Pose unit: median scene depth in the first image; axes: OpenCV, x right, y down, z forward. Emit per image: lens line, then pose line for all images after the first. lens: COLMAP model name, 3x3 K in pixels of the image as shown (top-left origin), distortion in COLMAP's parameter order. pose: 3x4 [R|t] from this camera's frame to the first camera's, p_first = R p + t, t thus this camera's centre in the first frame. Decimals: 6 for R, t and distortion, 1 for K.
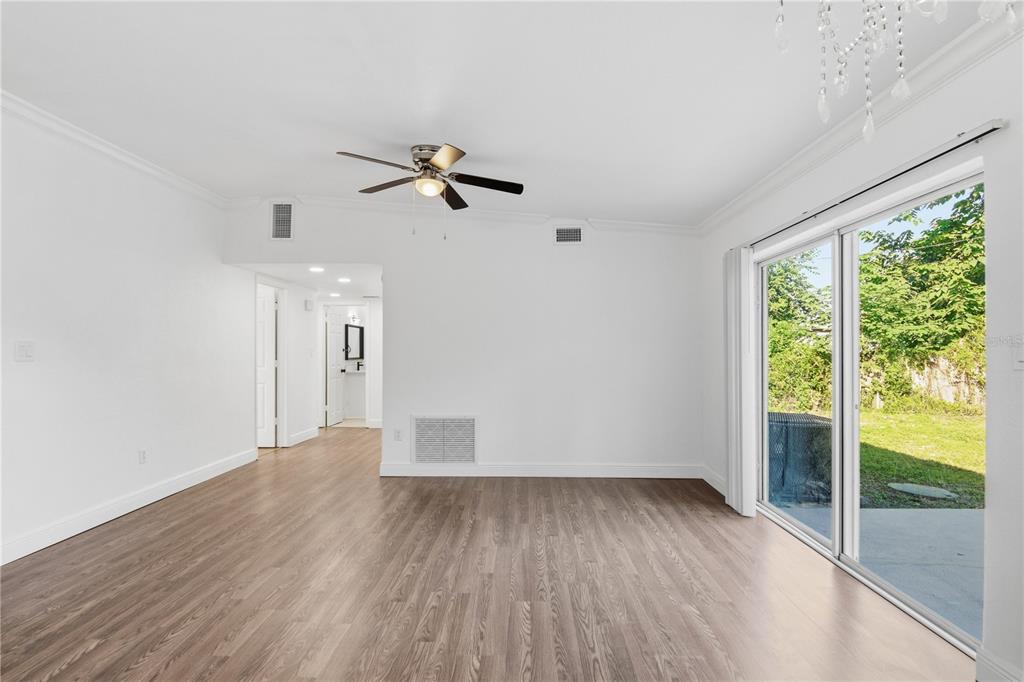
lens RADIAL K [[540.4, 0, 506.4], [0, 540.4, 345.7], [0, 0, 1]] dist [0.001140, -0.000278]
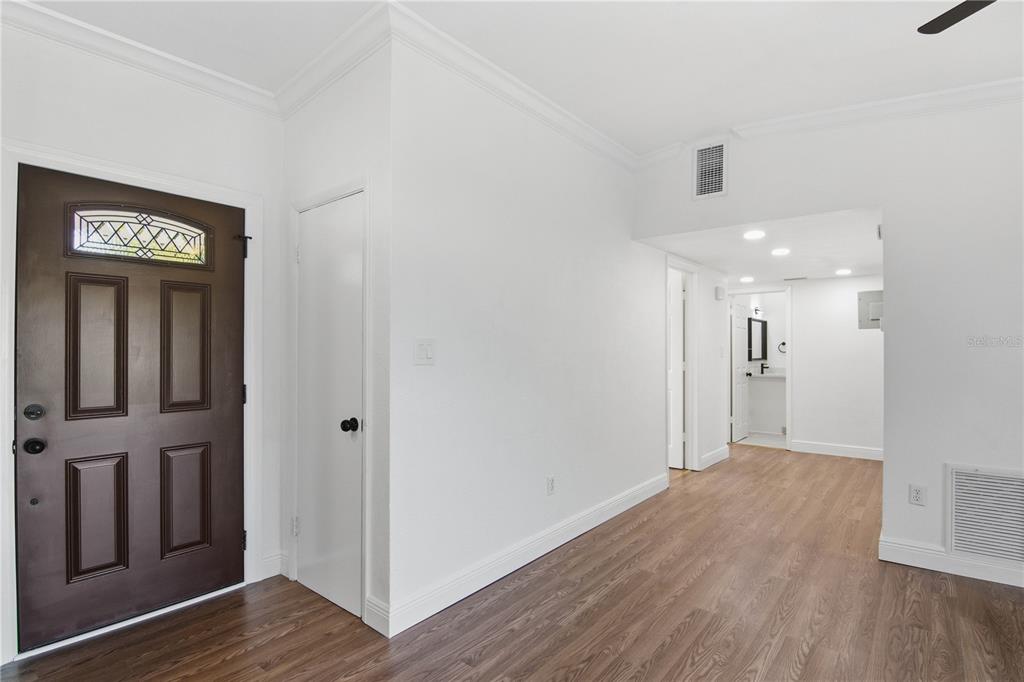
lens RADIAL K [[507.2, 0, 508.7], [0, 507.2, 356.2], [0, 0, 1]] dist [-0.001509, -0.000394]
pose [[0.790168, 0.008892, -0.612826, -0.216675], [0.005133, 0.999764, 0.021125, 0.001202], [0.612869, -0.019838, 0.789936, 0.306558]]
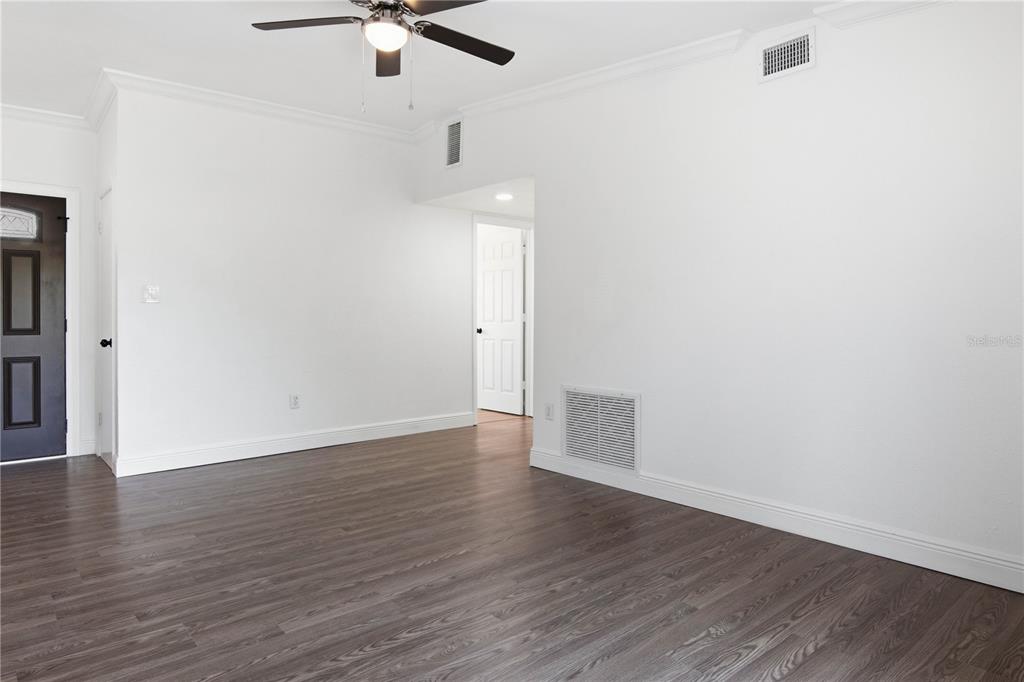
lens RADIAL K [[625.8, 0, 512.0], [0, 625.8, 341.0], [0, 0, 1]] dist [-0.009062, -0.004516]
pose [[0.677749, 0.029761, -0.734690, 0.376324], [0.005359, 0.998954, 0.045410, 0.032240], [0.735273, -0.034714, 0.676881, 0.409448]]
